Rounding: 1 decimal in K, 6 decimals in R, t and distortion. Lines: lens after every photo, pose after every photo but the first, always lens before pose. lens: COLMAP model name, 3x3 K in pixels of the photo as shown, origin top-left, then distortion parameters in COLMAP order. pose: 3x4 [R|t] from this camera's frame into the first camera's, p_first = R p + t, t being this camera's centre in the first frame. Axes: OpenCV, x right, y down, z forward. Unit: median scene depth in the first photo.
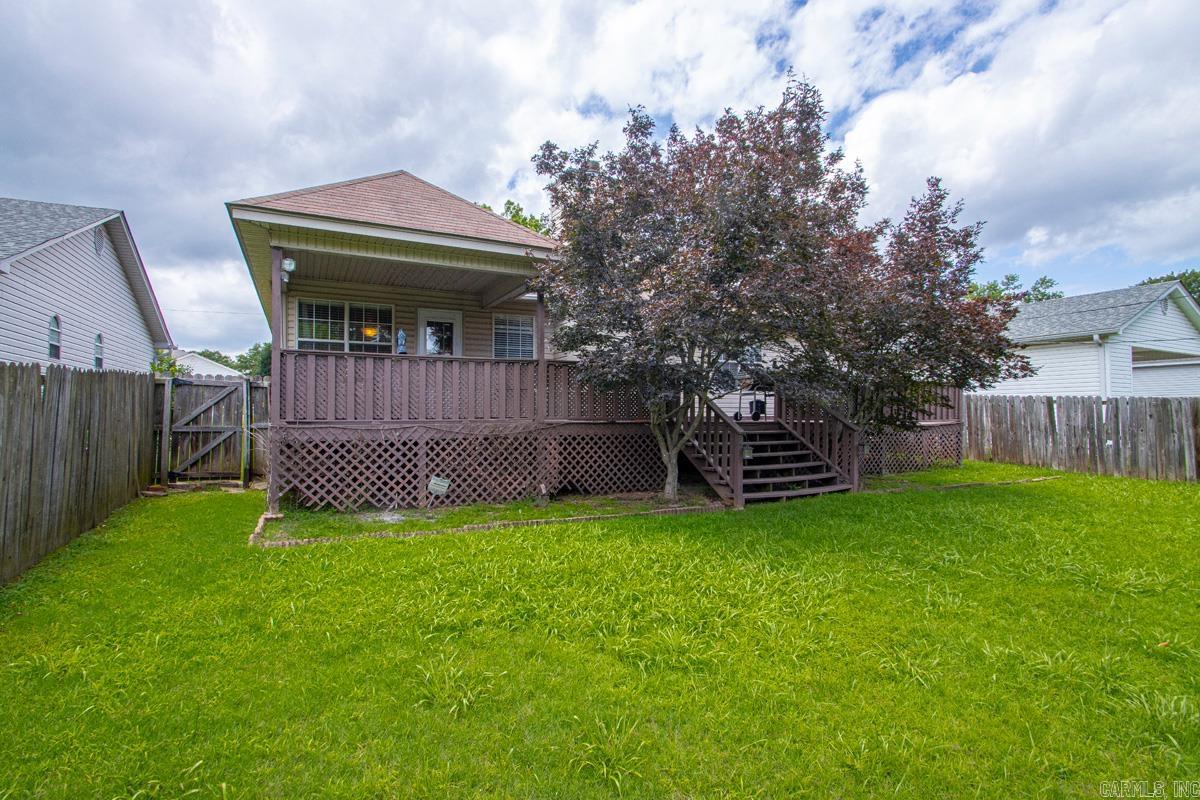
lens RADIAL K [[569.1, 0, 589.8], [0, 569.1, 398.1], [0, 0, 1]] dist [0.008557, -0.013549]
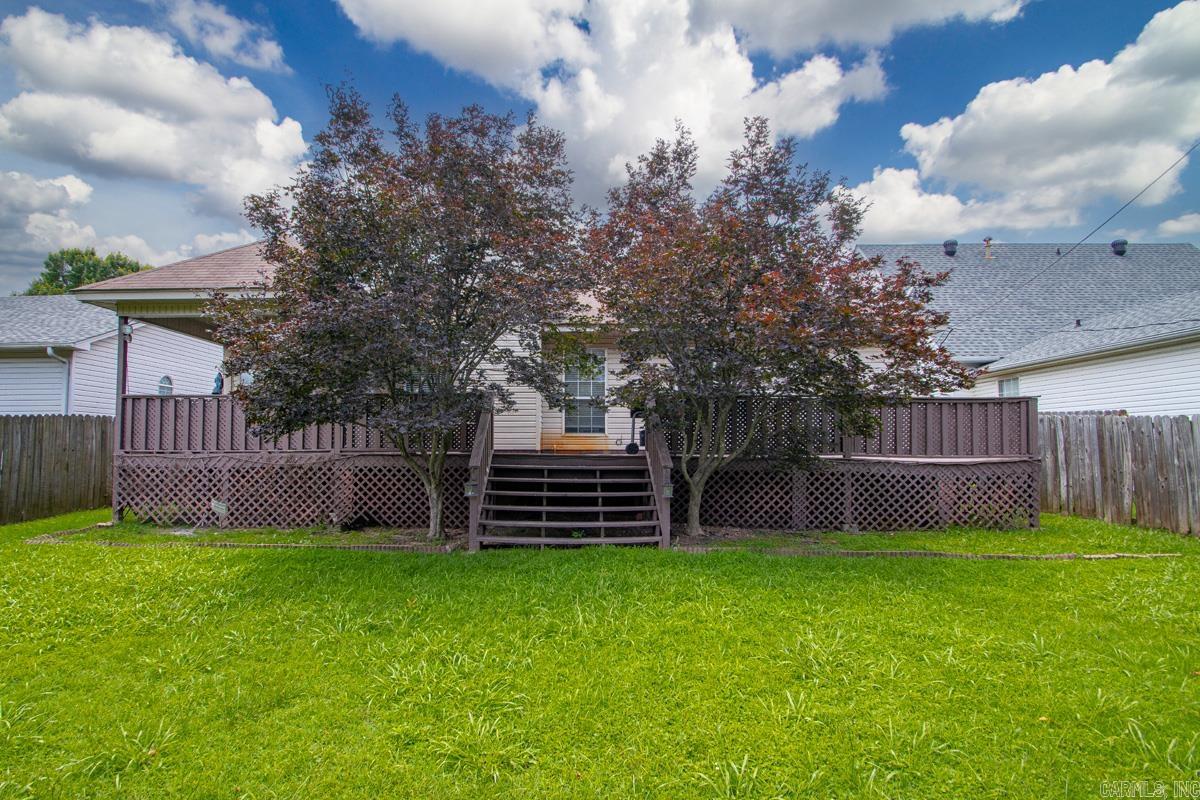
lens RADIAL K [[589.2, 0, 597.7], [0, 589.2, 400.4], [0, 0, 1]] dist [0.004613, 0.000933]
pose [[0.878375, -0.038282, -0.476437, 0.886036], [0.011859, 0.998226, -0.058343, 0.014720], [0.477825, 0.045597, 0.877271, 0.286062]]
